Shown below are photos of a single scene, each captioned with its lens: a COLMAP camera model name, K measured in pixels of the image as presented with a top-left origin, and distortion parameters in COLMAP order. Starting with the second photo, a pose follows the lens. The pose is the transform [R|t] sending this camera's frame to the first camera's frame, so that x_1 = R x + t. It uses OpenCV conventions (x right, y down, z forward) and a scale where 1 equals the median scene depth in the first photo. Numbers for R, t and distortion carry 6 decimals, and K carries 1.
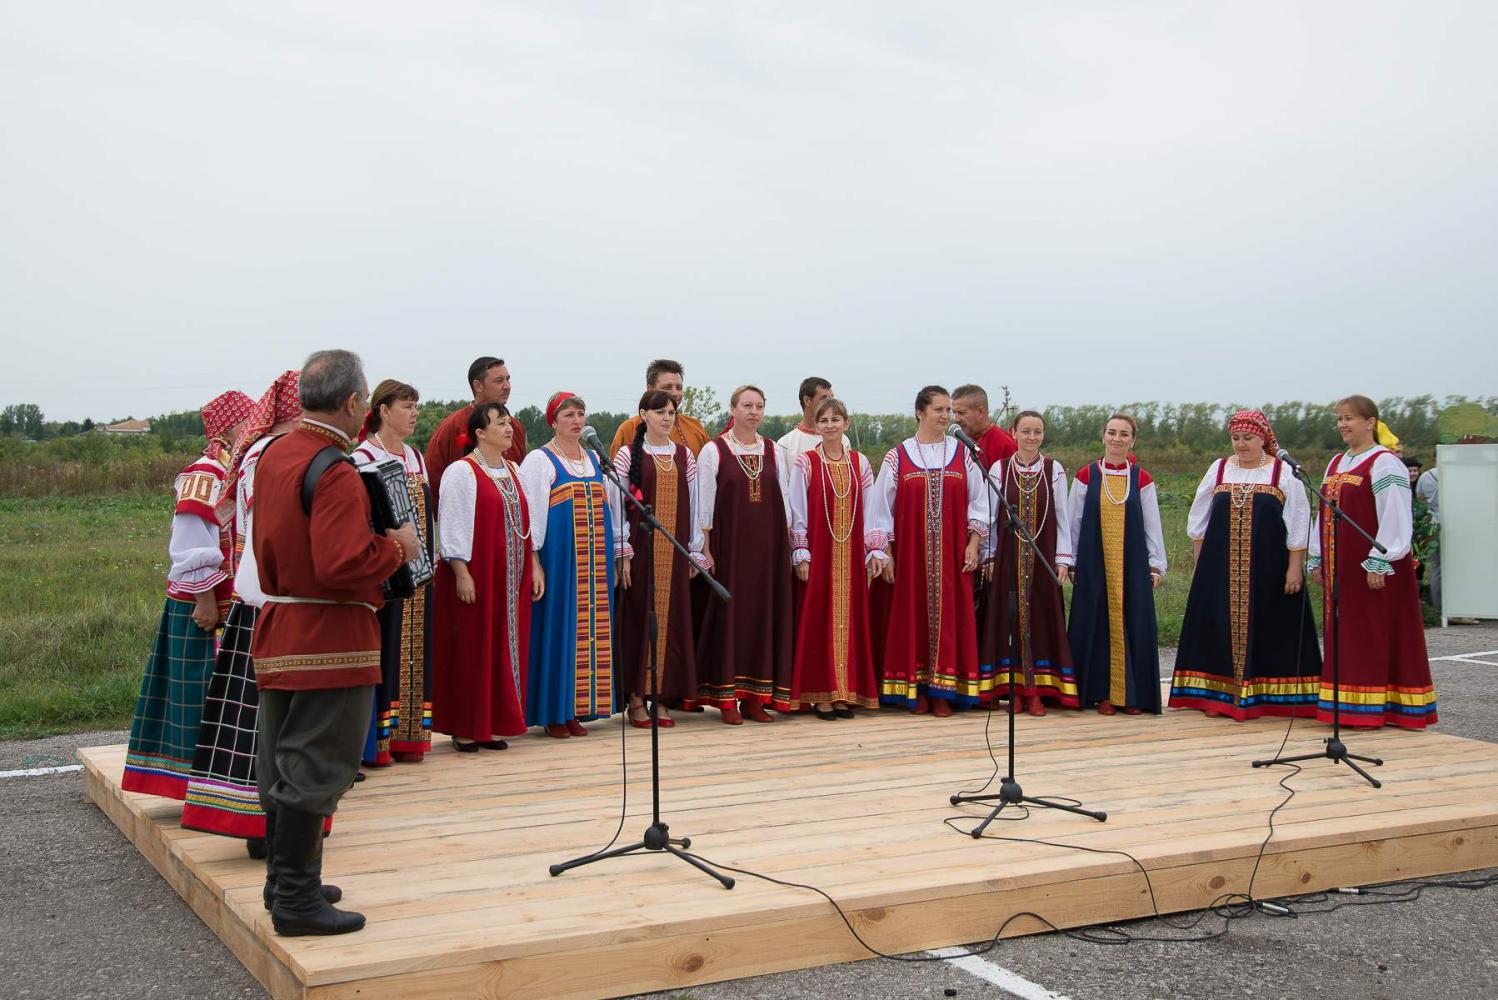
lens RADIAL K [[2235.8, 0, 756.8], [0, 2235.8, 442.4], [0, 0, 1]] dist [0.097410, 0.148183]
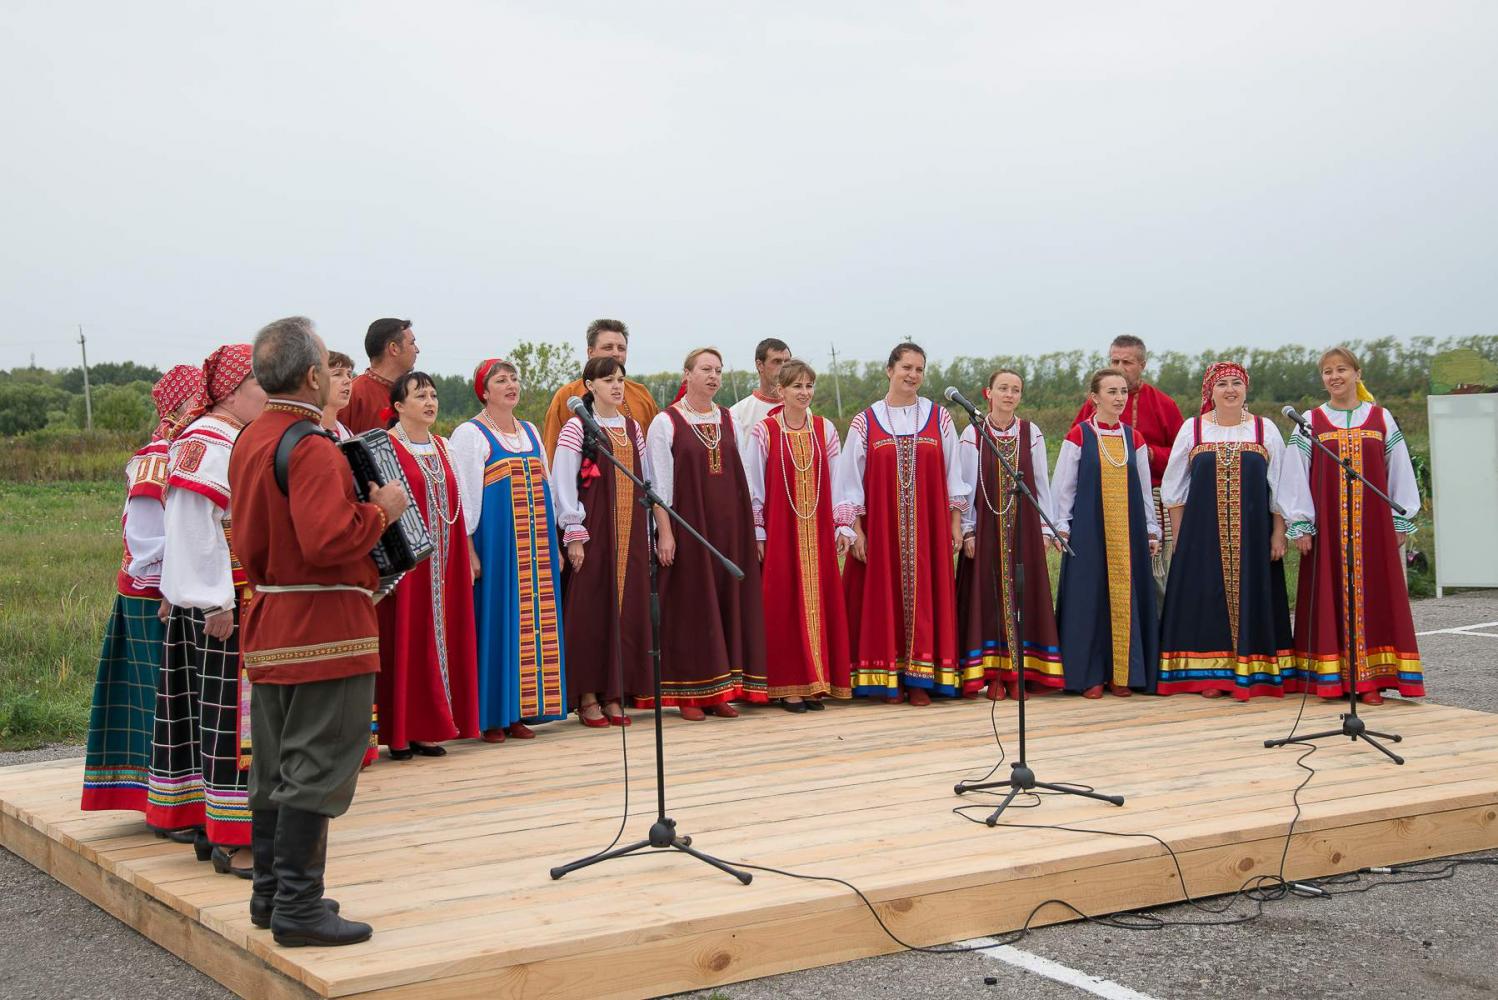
lens RADIAL K [[2703.0, 0, 825.2], [0, 2703.0, 473.7], [0, 0, 1]] dist [0.315140, 0.102843]
pose [[0.995507, -0.021641, 0.092177, -0.070292], [0.019237, 0.999453, 0.026896, -0.003323], [-0.092709, -0.025002, 0.995379, -0.119266]]
